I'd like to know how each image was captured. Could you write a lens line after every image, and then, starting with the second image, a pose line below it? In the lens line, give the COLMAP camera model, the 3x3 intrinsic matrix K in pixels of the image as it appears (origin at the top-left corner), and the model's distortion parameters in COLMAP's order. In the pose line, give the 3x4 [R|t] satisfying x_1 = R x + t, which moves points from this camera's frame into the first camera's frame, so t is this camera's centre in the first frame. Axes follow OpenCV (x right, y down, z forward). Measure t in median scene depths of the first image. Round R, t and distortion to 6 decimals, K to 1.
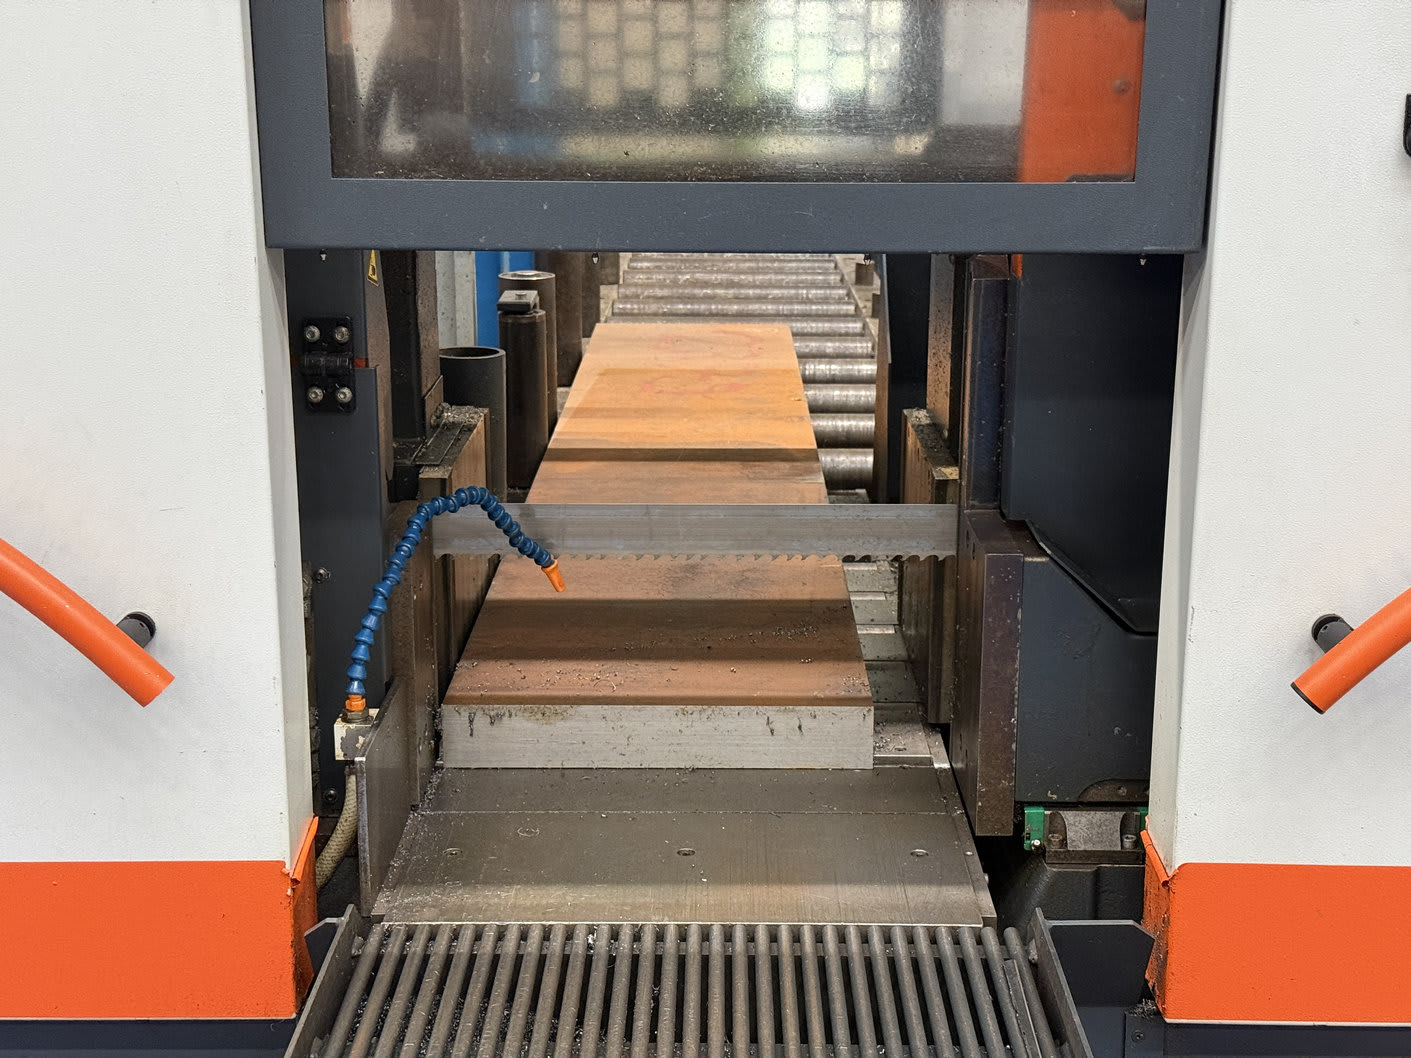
lens RADIAL K [[1957.4, 0, 705.5], [0, 1957.4, 529.5], [0, 0, 1]] dist [-0.010864, 0.000000]
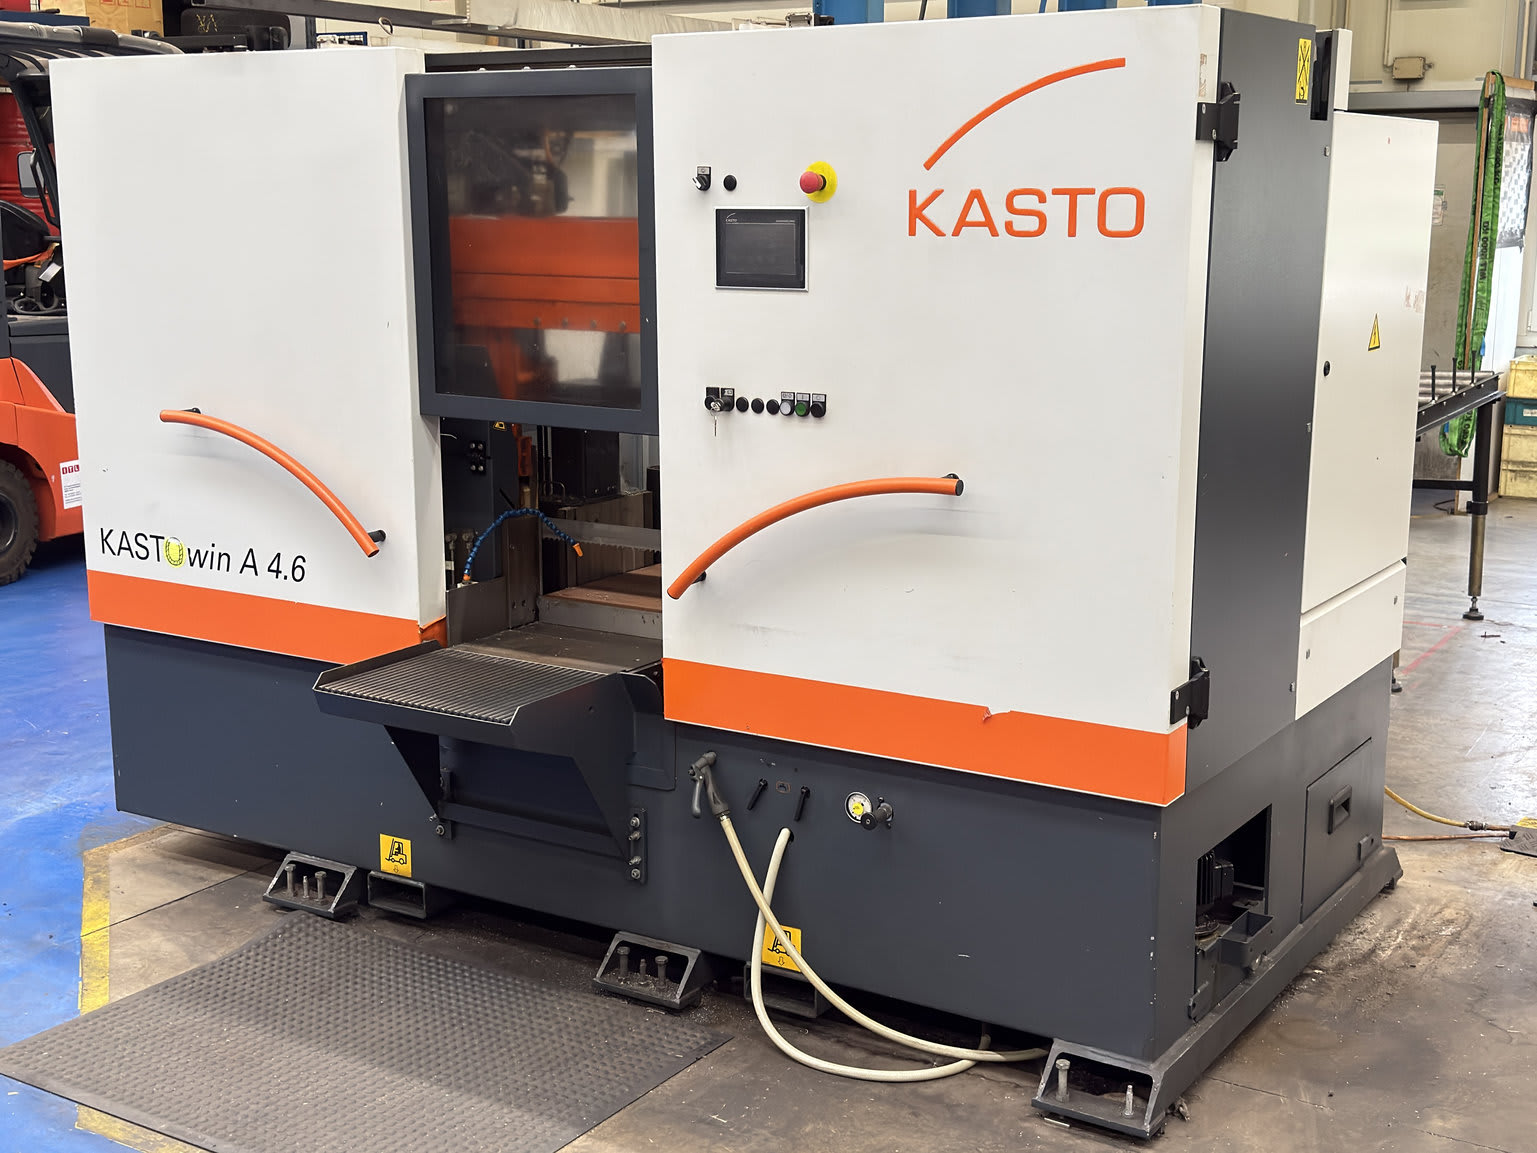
lens RADIAL K [[1991.9, 0, 768.9], [0, 1991.9, 577.5], [0, 0, 1]] dist [0.002485, 0.000000]
pose [[0.847812, 0.097903, -0.521180, 1.668917], [-0.126075, 0.991843, -0.018772, 0.087264], [0.515091, 0.081623, 0.853240, -1.201666]]
